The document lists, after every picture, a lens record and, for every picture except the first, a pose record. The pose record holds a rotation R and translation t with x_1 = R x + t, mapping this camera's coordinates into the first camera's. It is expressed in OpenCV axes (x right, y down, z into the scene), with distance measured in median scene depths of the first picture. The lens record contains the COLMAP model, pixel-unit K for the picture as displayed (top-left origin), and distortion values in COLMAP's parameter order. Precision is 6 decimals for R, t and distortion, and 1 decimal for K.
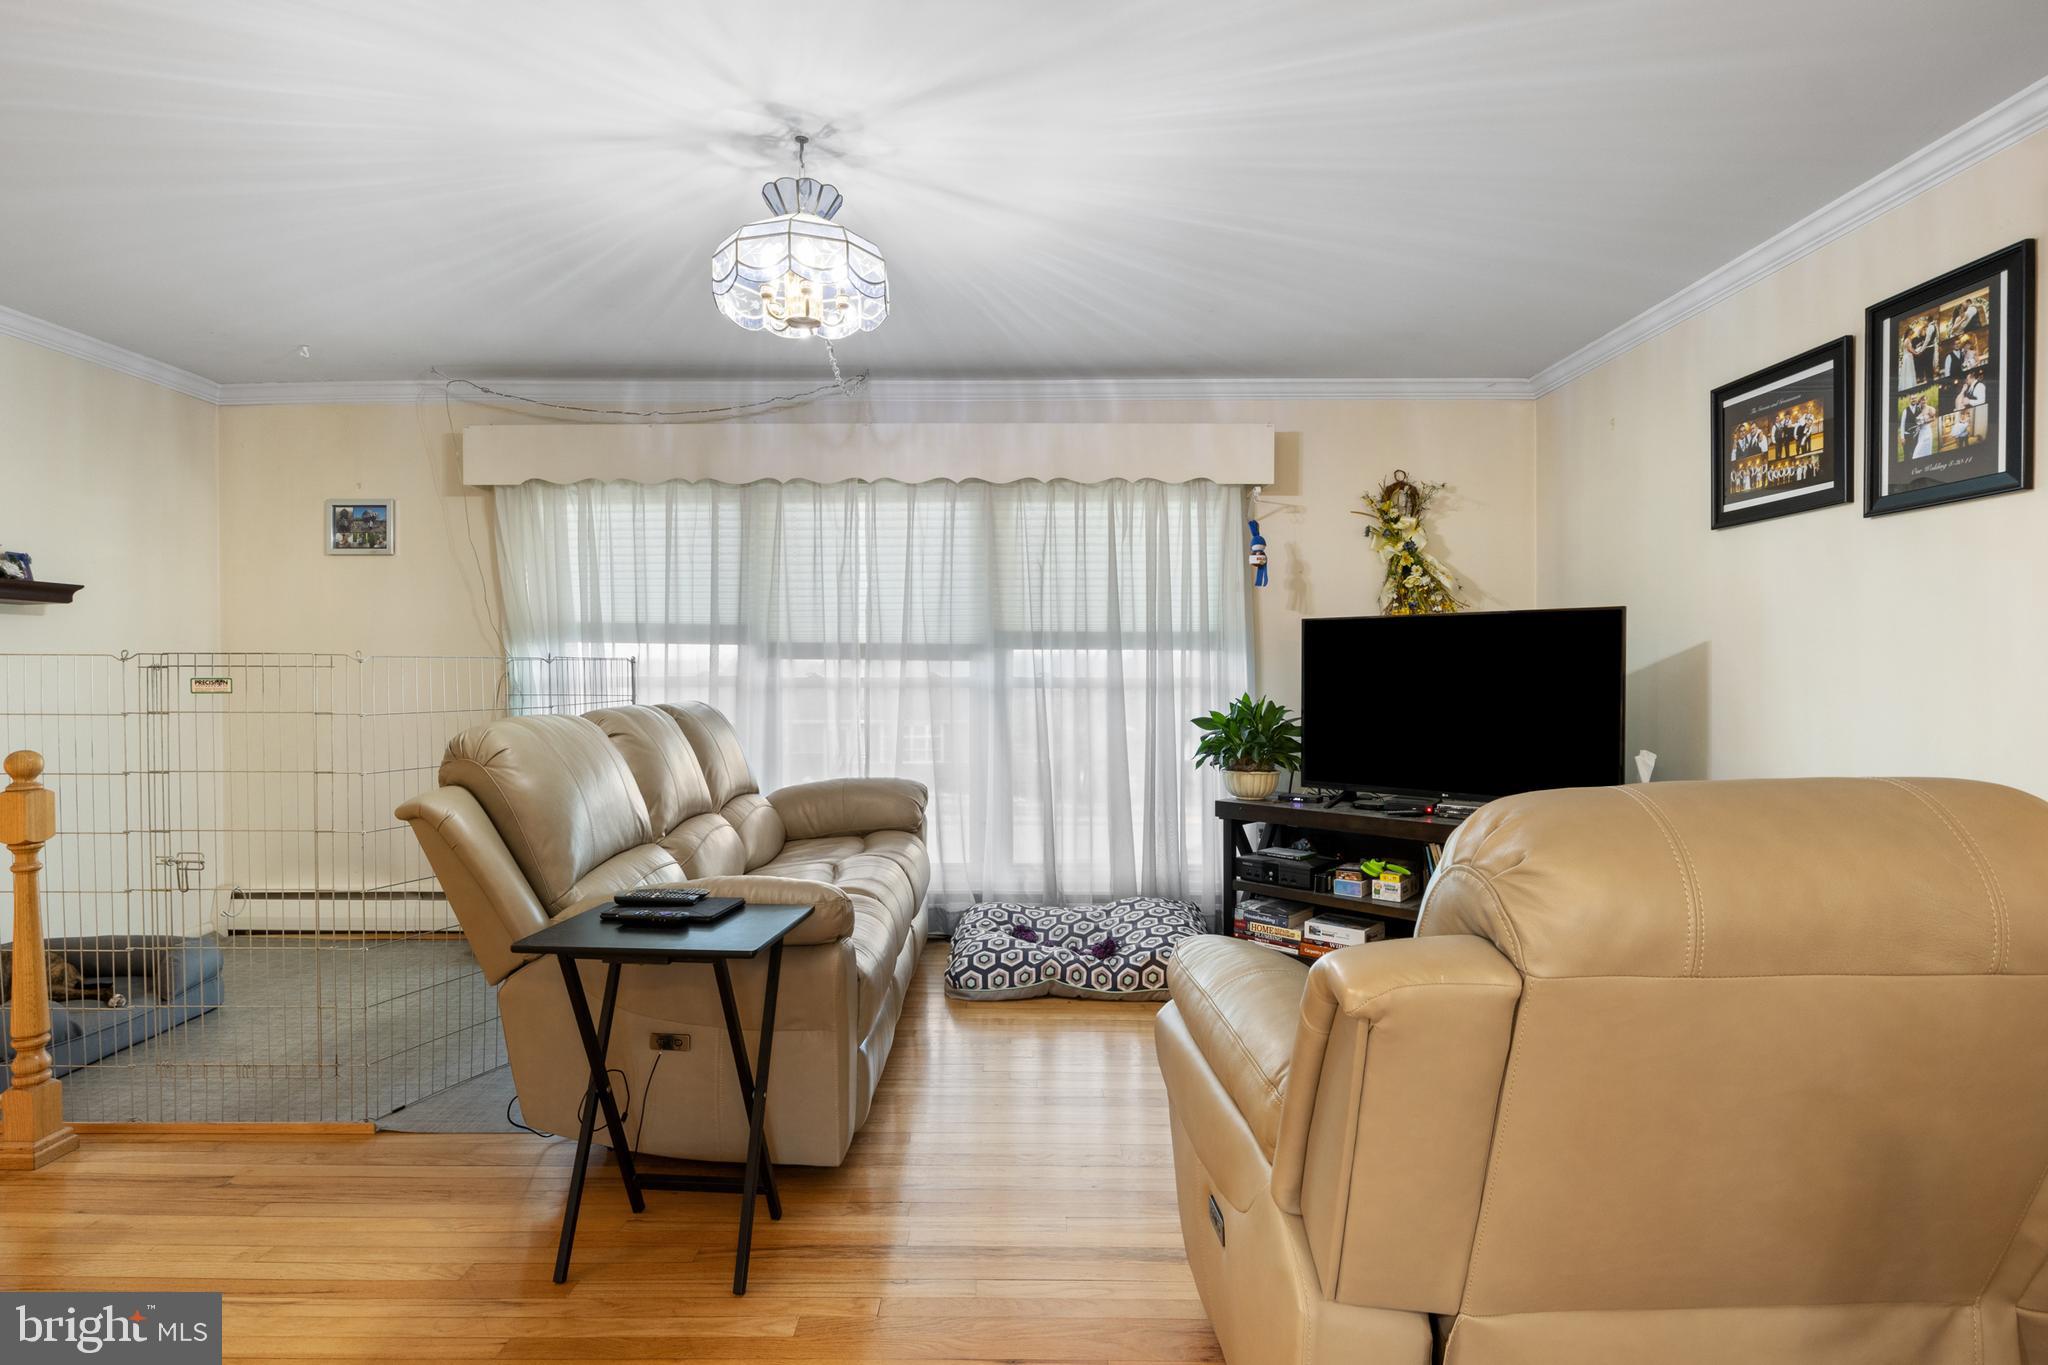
lens RADIAL K [[1028.7, 0, 998.2], [0, 1028.7, 683.6], [0, 0, 1]] dist [-0.005891, -0.000817]
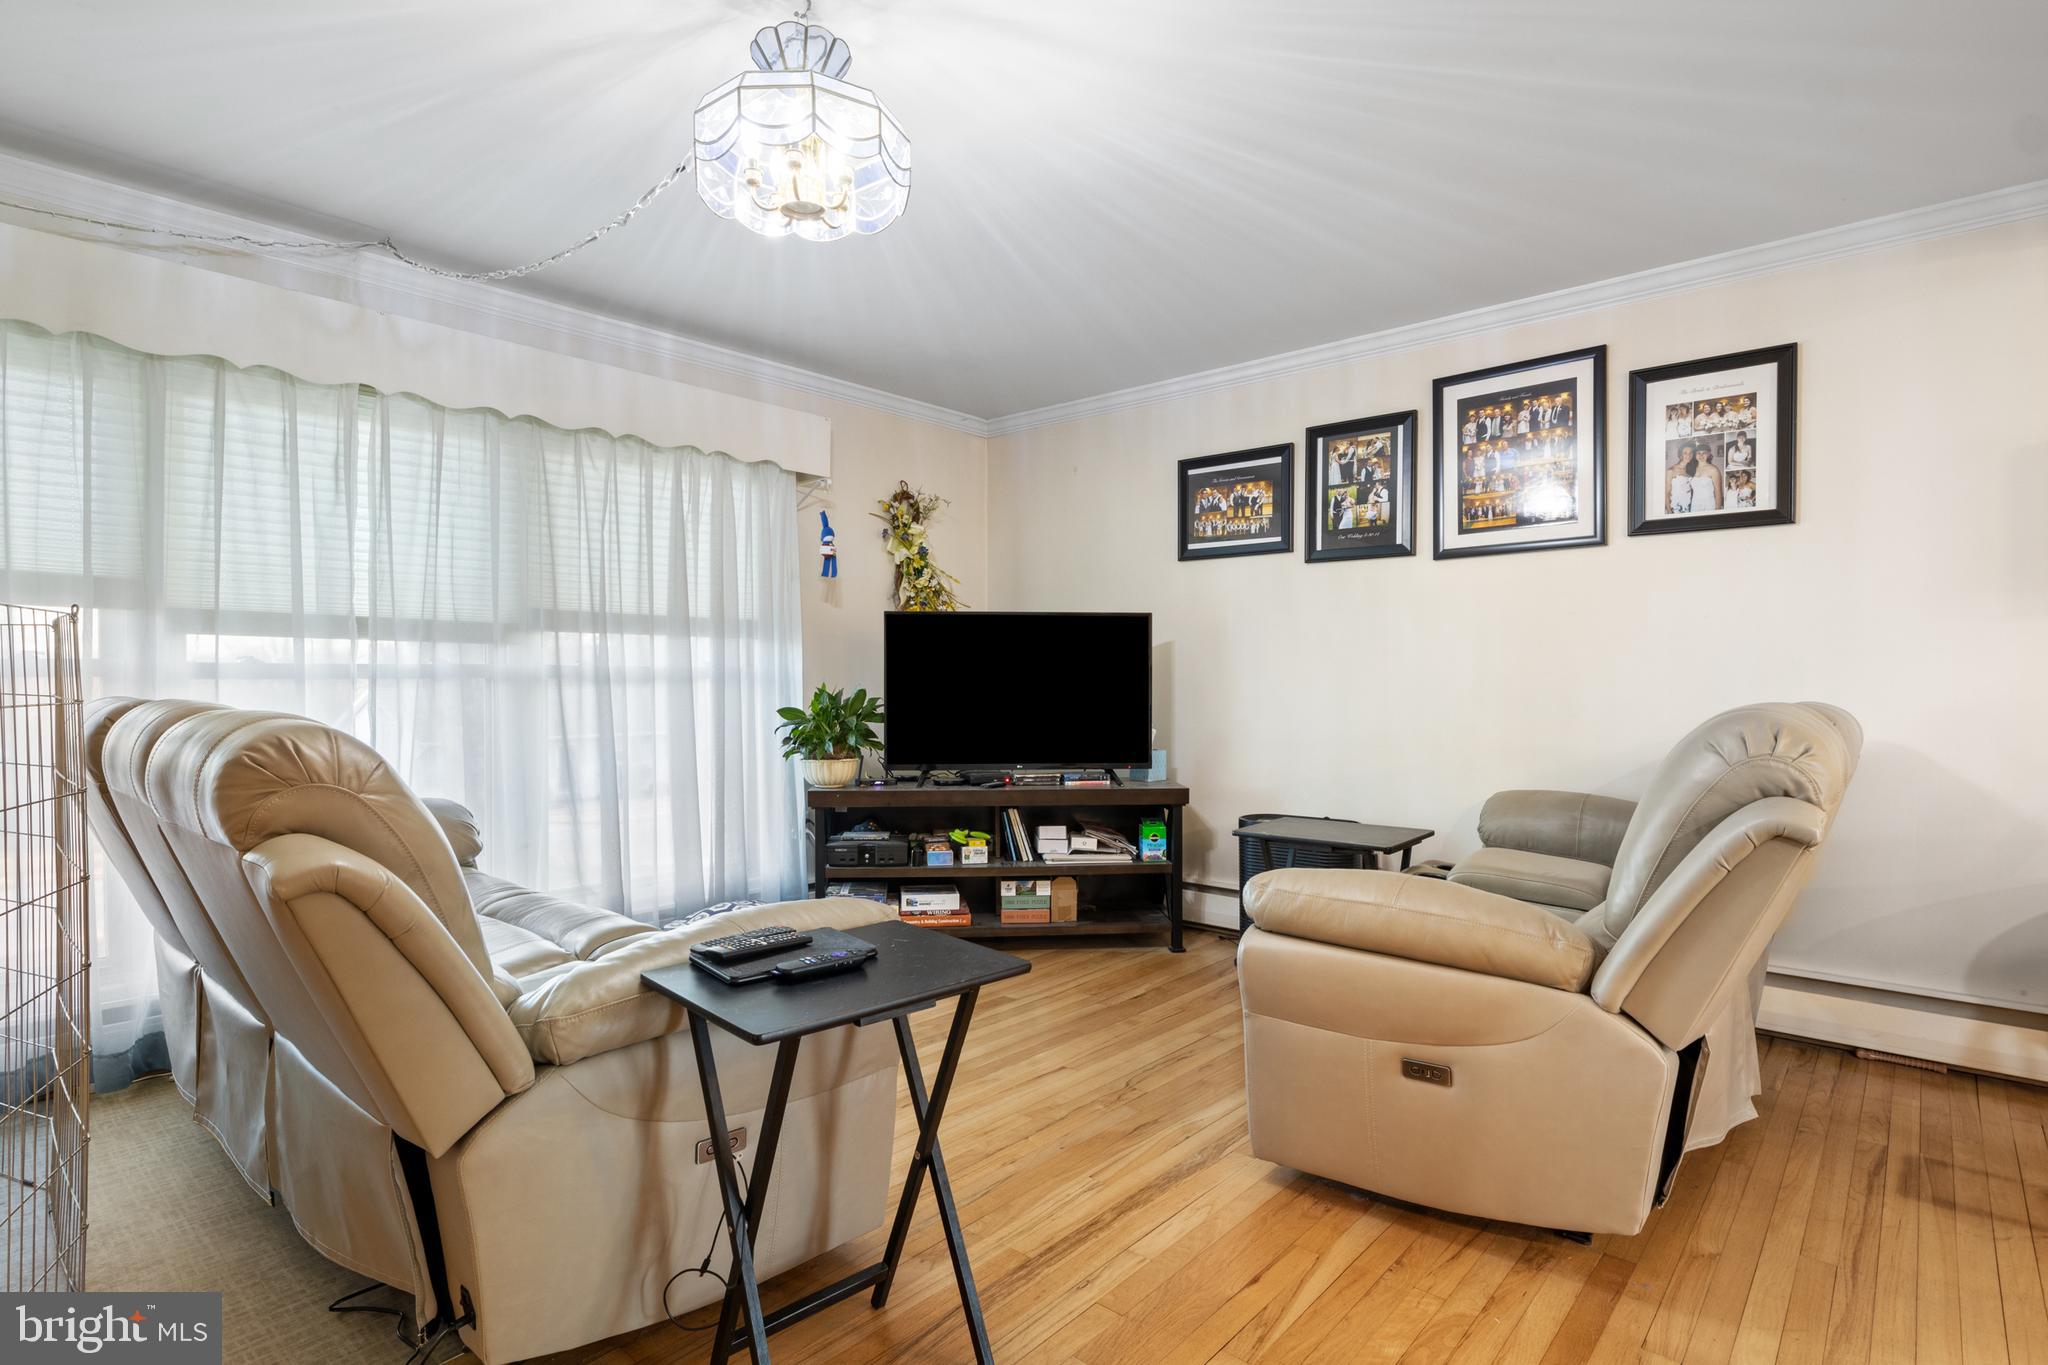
lens RADIAL K [[1028.7, 0, 1018.5], [0, 1028.7, 693.4], [0, 0, 1]] dist [-0.005891, -0.000817]
pose [[0.655801, -0.012792, 0.754825, -0.408924], [0.006417, 0.999915, 0.011370, 0.009942], [-0.754906, -0.002613, 0.655828, 0.202661]]
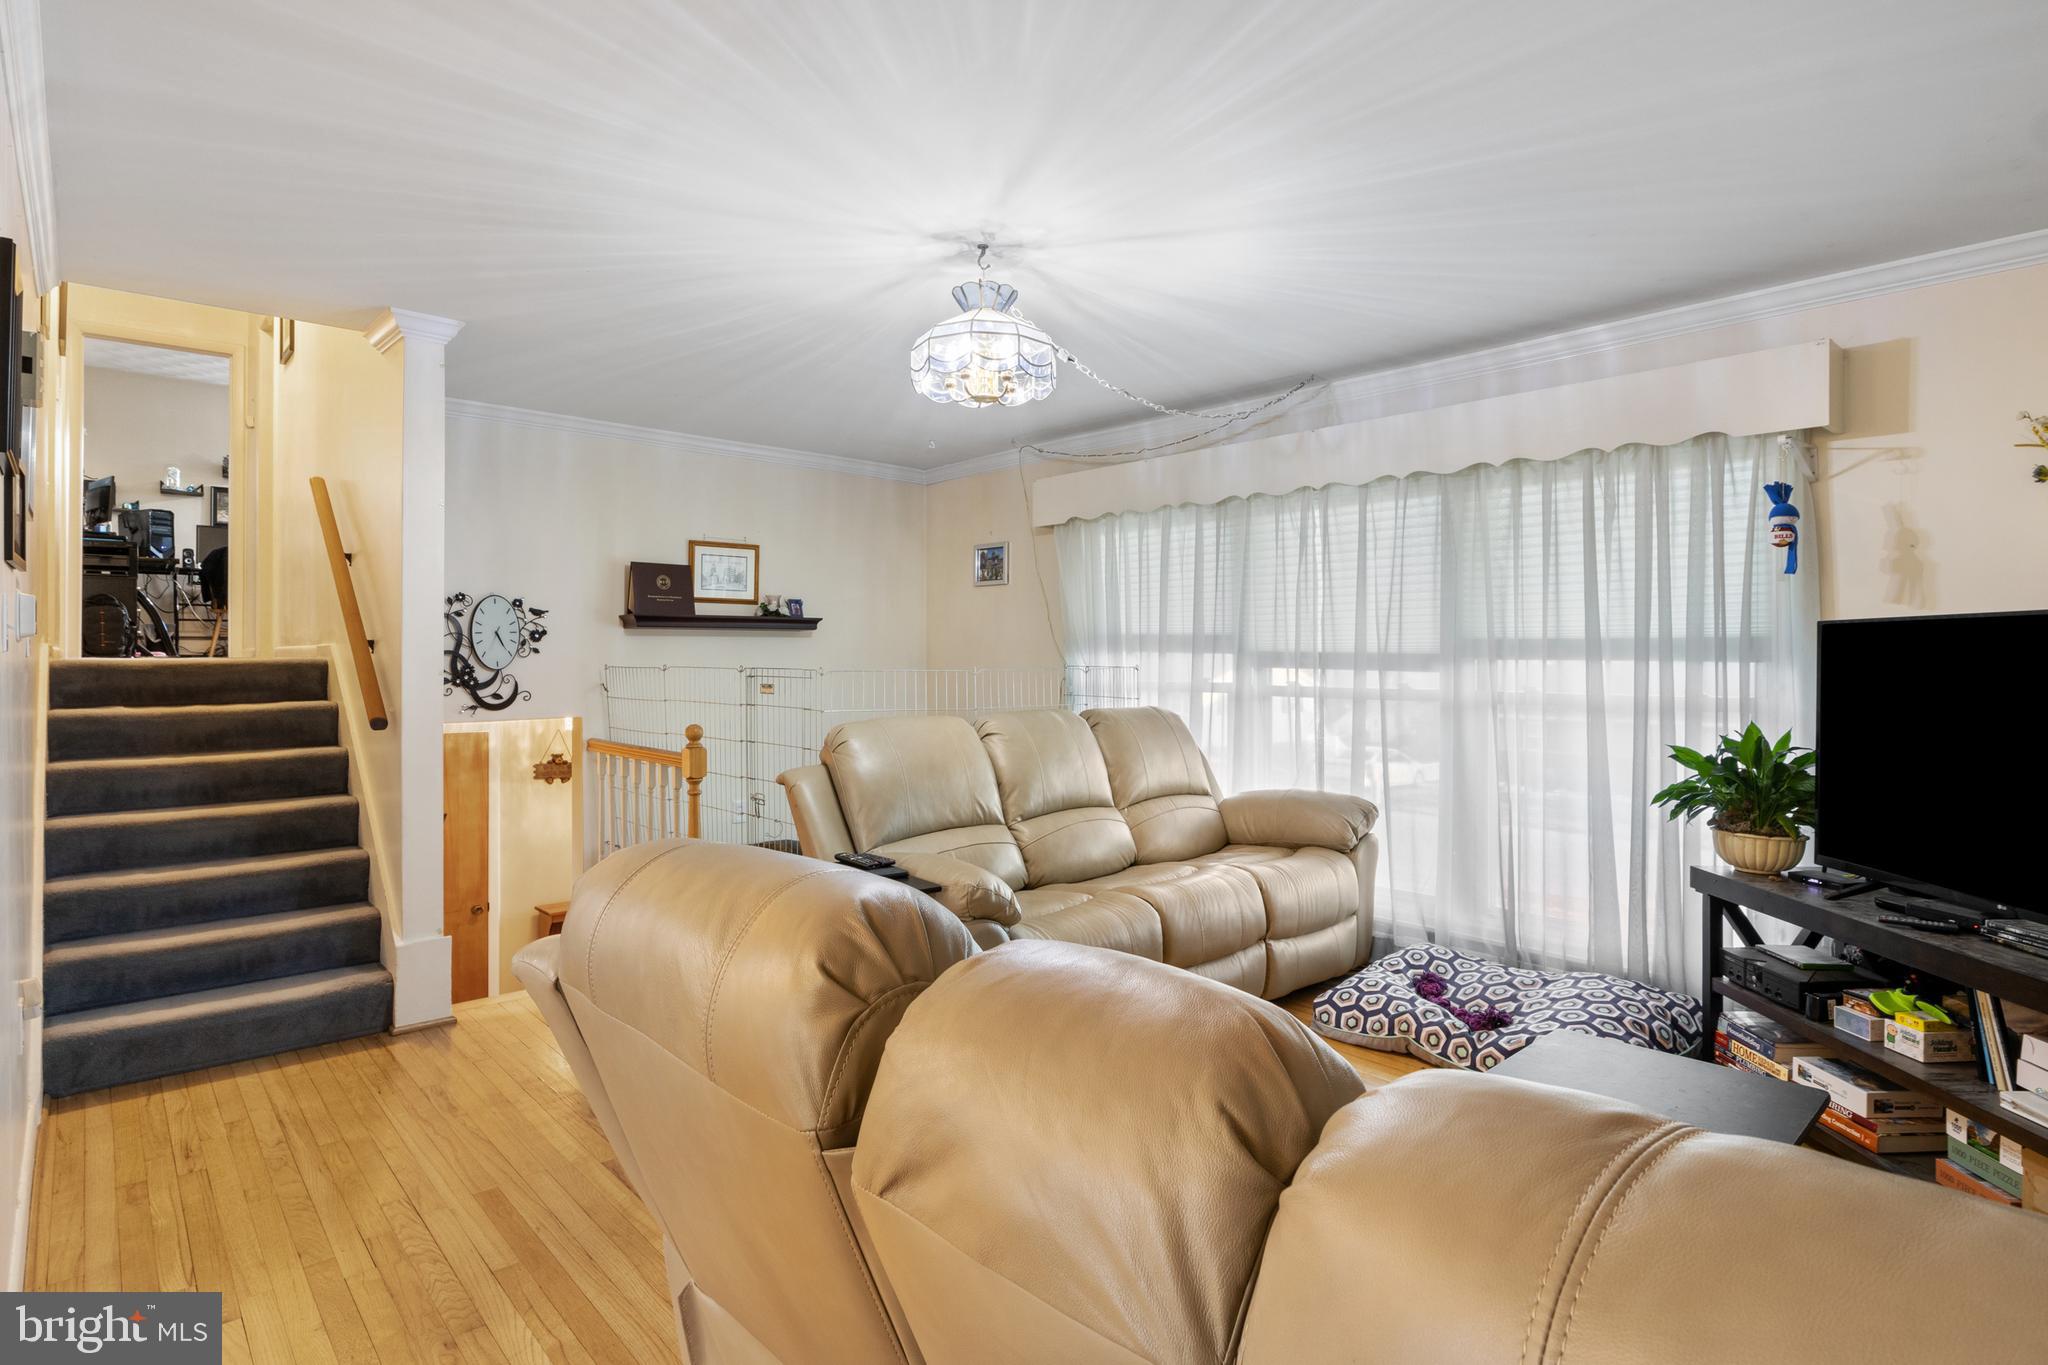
lens RADIAL K [[1028.7, 0, 1009.8], [0, 1028.7, 662.9], [0, 0, 1]] dist [-0.005891, -0.000817]
pose [[0.681267, 0.007093, -0.732001, 0.426923], [-0.013609, 0.999903, -0.002977, -0.025305], [0.731909, 0.011989, 0.681297, 0.130074]]
